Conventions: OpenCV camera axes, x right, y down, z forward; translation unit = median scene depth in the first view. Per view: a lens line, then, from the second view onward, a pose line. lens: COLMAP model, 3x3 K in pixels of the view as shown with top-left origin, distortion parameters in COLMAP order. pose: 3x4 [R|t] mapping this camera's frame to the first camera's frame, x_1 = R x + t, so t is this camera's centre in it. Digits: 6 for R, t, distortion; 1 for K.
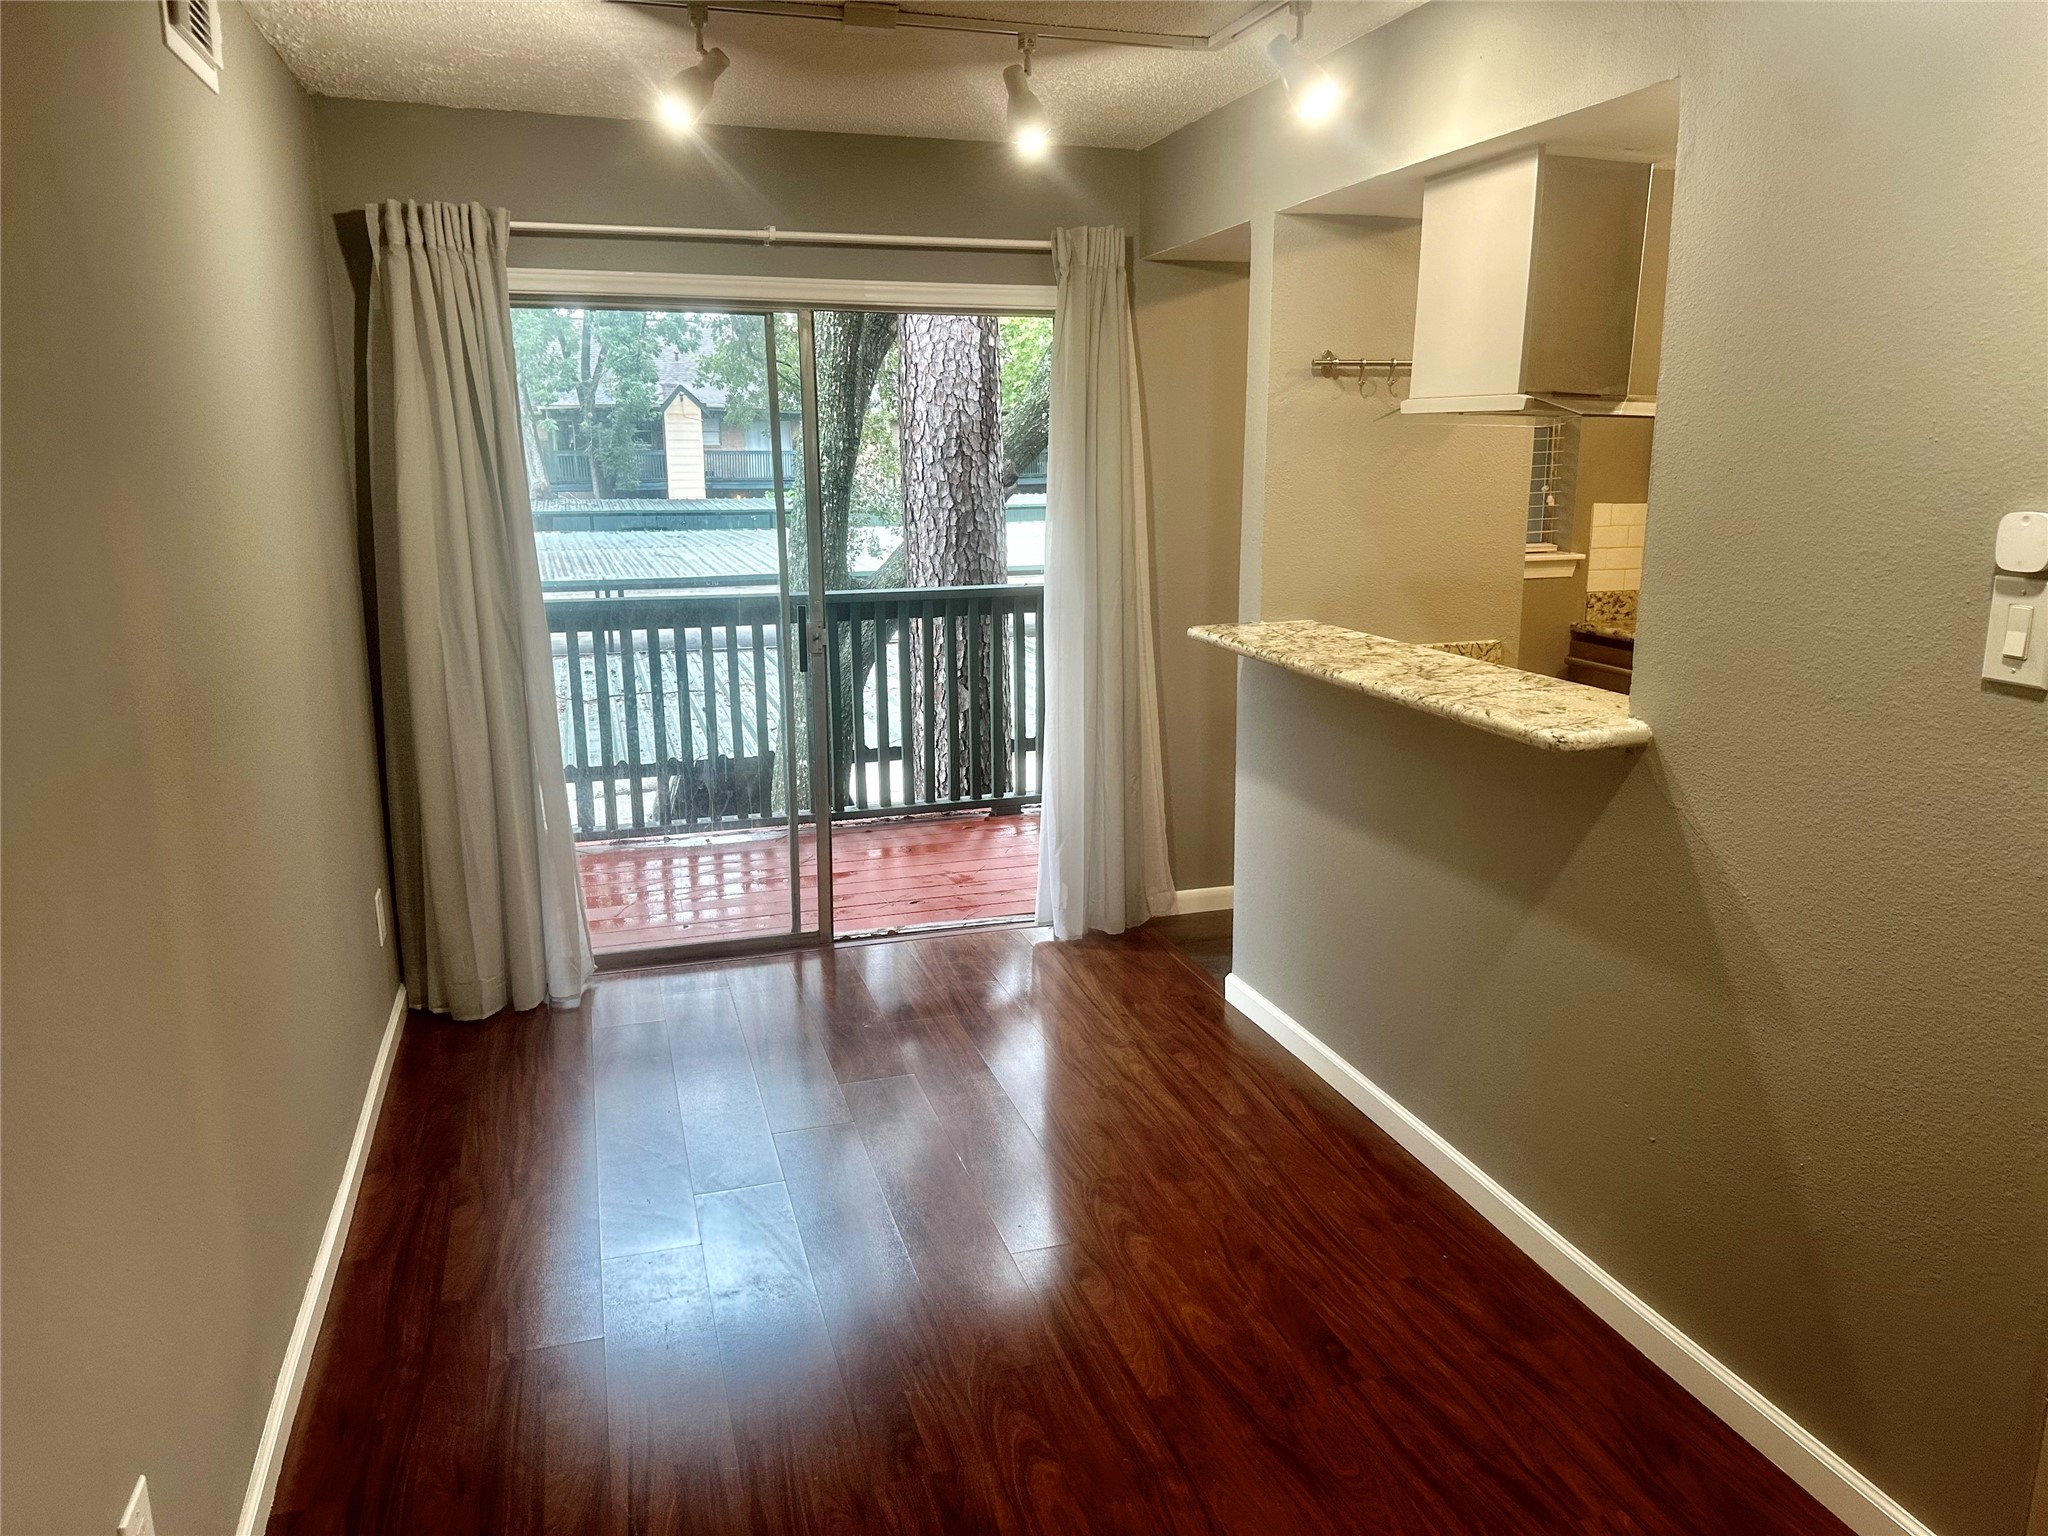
lens RADIAL K [[1421.1, 0, 1027.5], [0, 1421.1, 752.2], [0, 0, 1]] dist [0.176545, -0.332043]
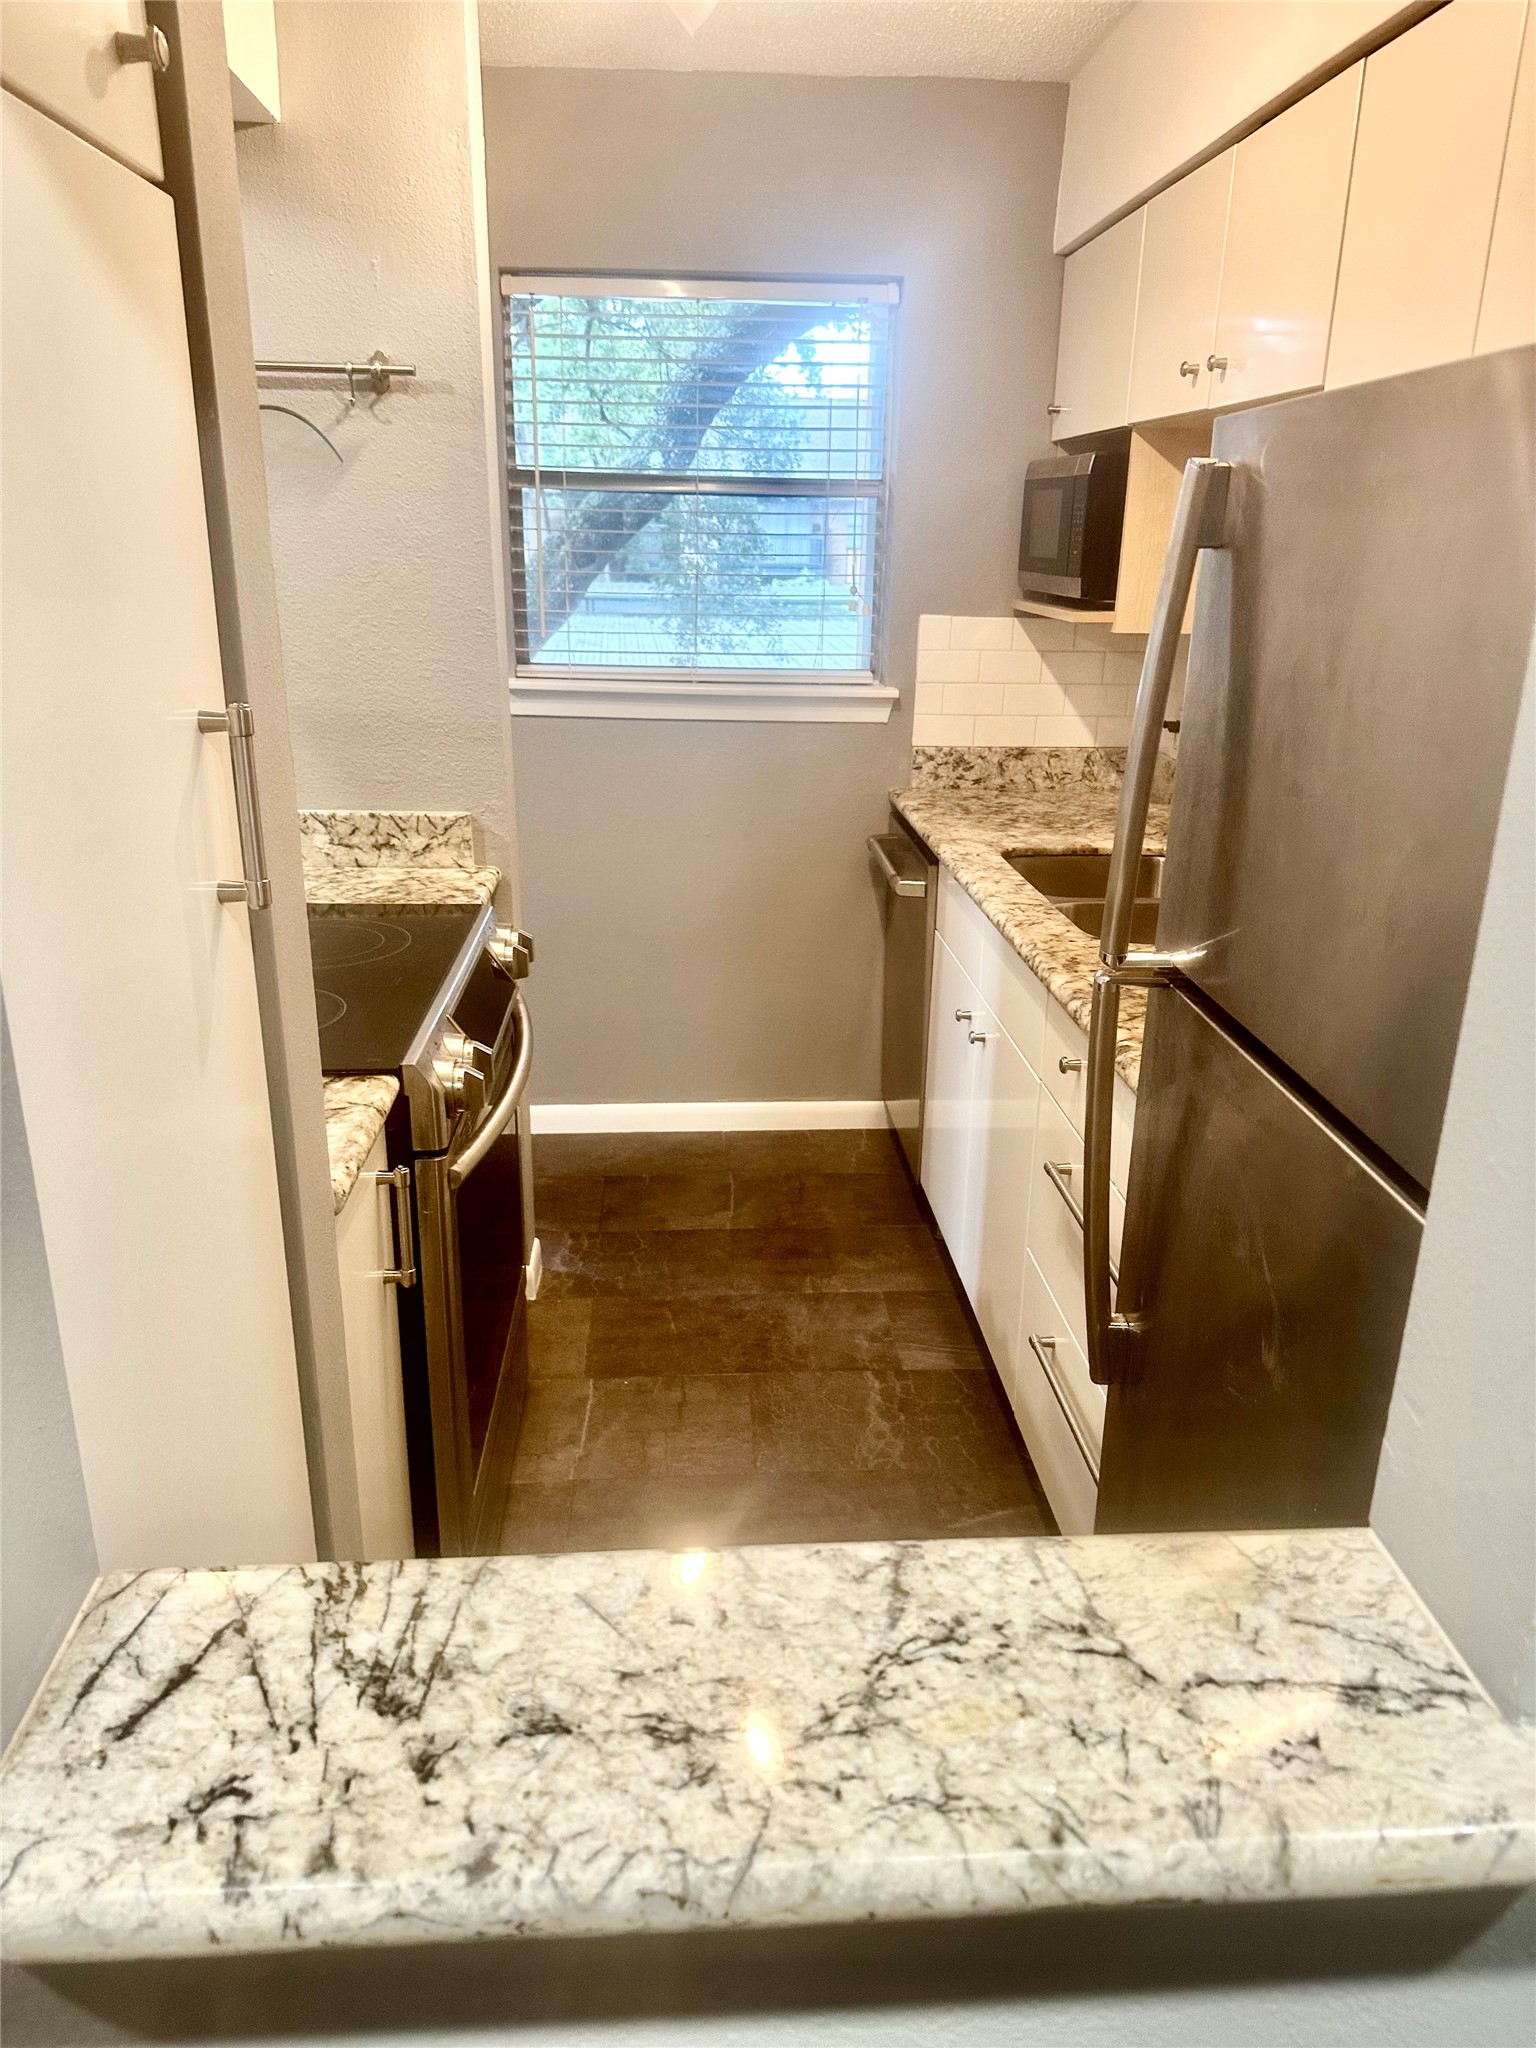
lens RADIAL K [[1417.7, 0, 784.3], [0, 1417.7, 1053.1], [0, 0, 1]] dist [0.119082, -0.216262]
pose [[0.974470, 0.103456, -0.199262, 0.538779], [-0.075505, 0.986823, 0.143106, -0.064650], [0.211441, -0.124407, 0.969441, 0.331206]]
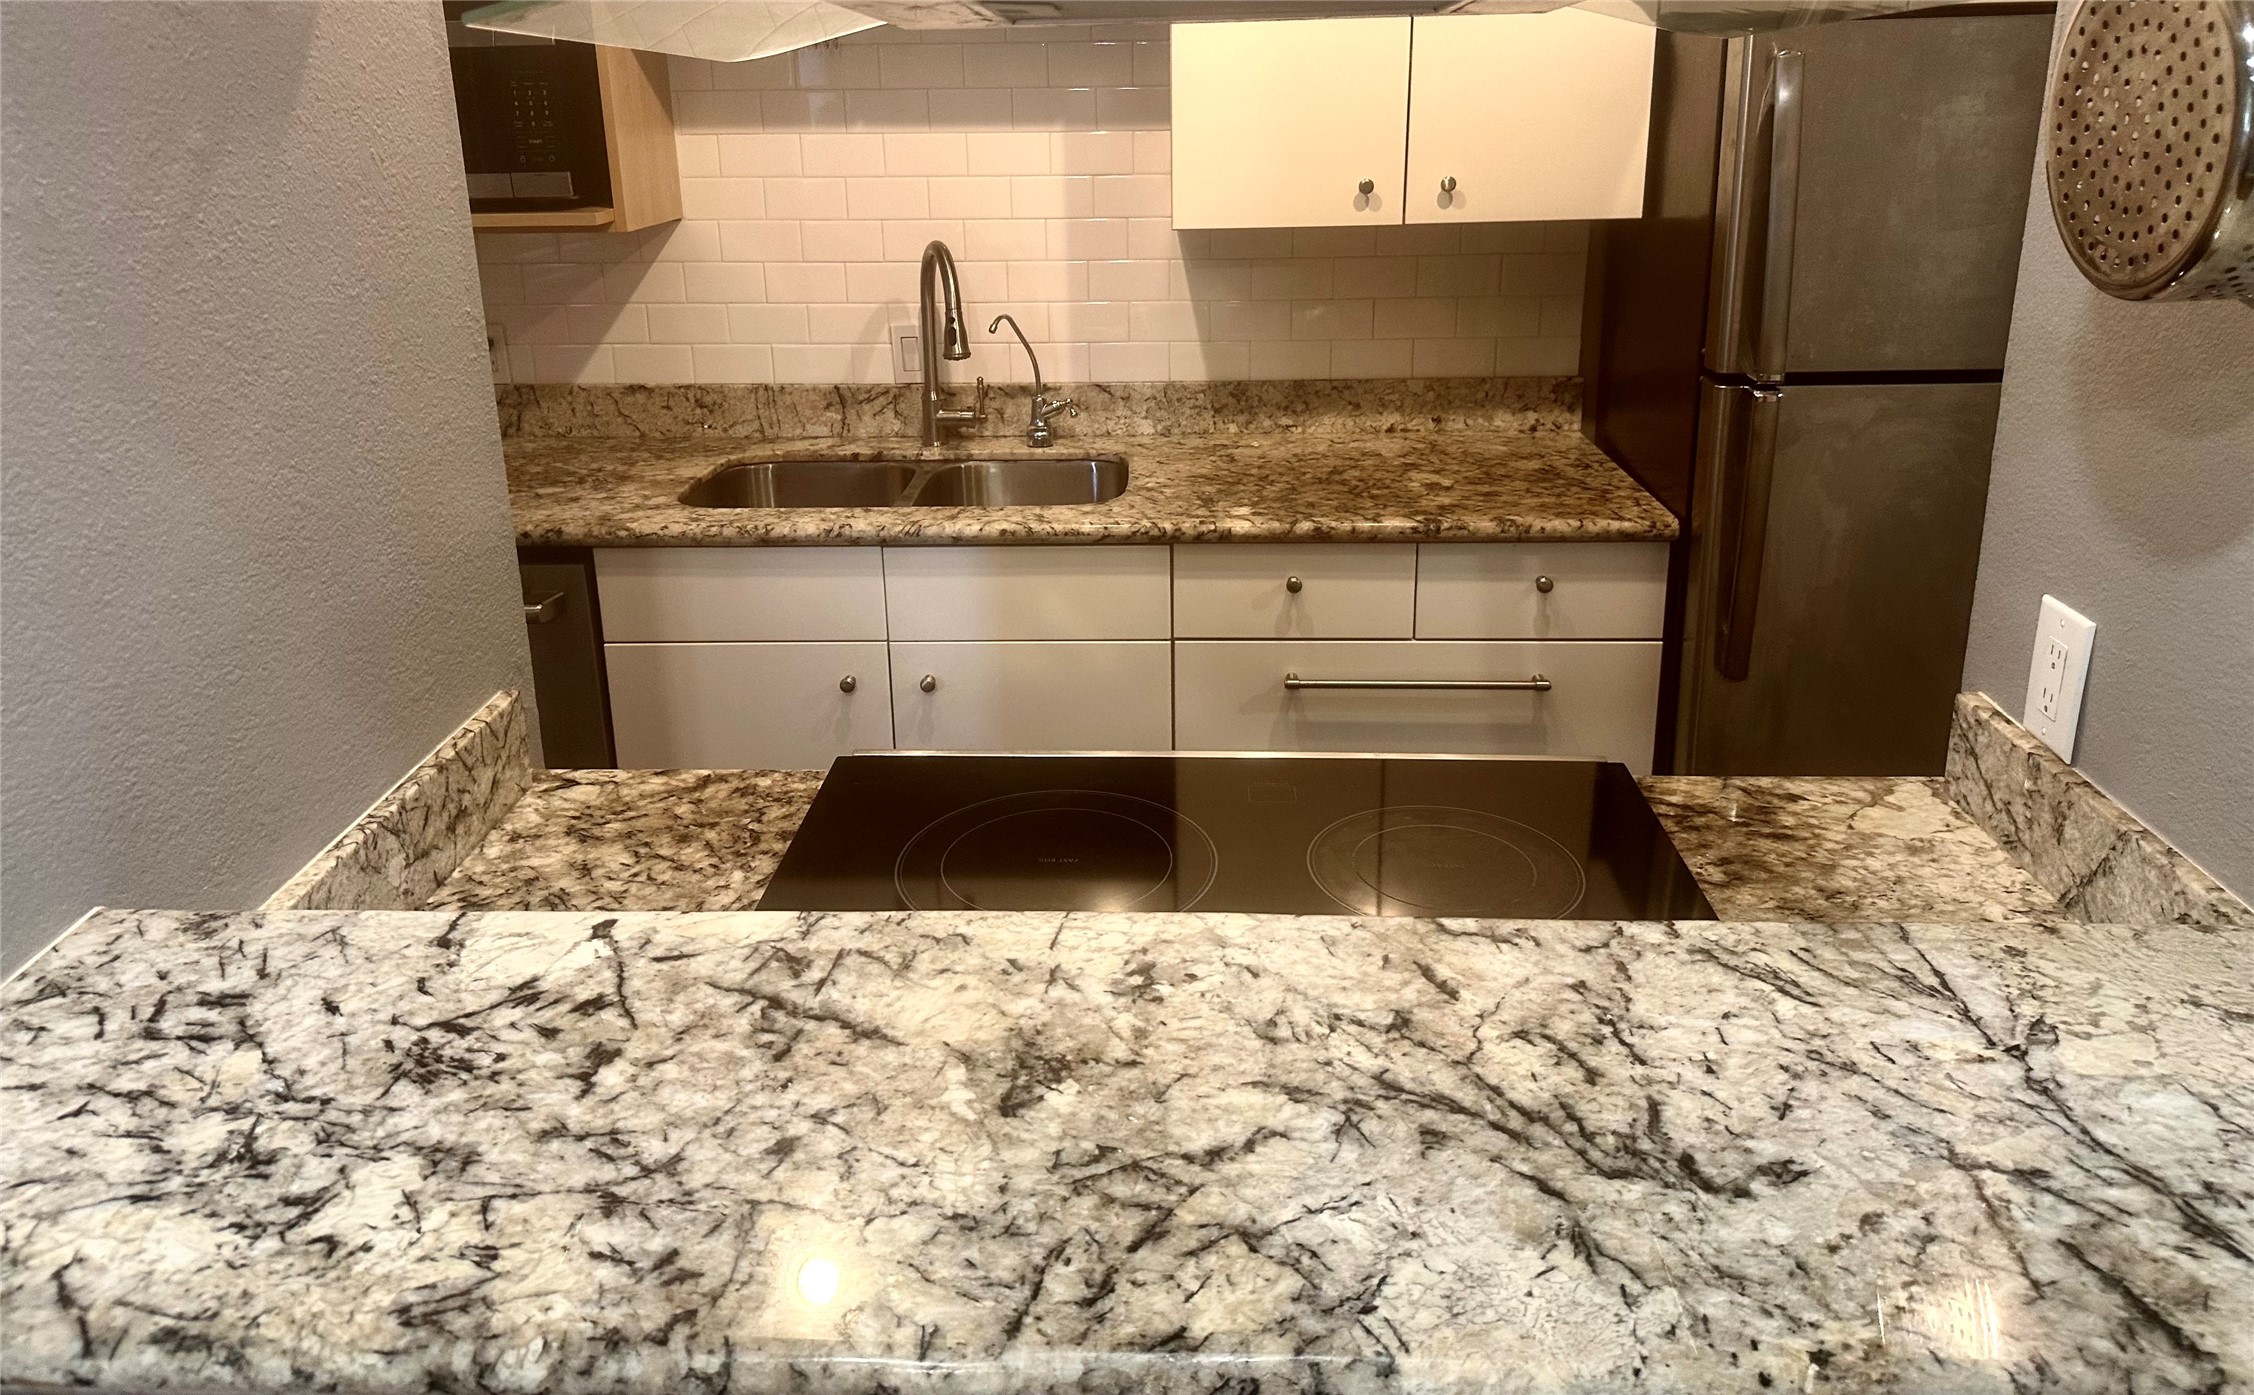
lens RADIAL K [[1580.2, 0, 1110.8], [0, 1580.2, 574.2], [0, 0, 1]] dist [0.053304, -0.084392]
pose [[0.339191, -0.279479, 0.898243, 0.034852], [0.213506, 0.952802, 0.215831, -0.136948], [-0.916168, 0.118572, 0.382853, 0.630807]]
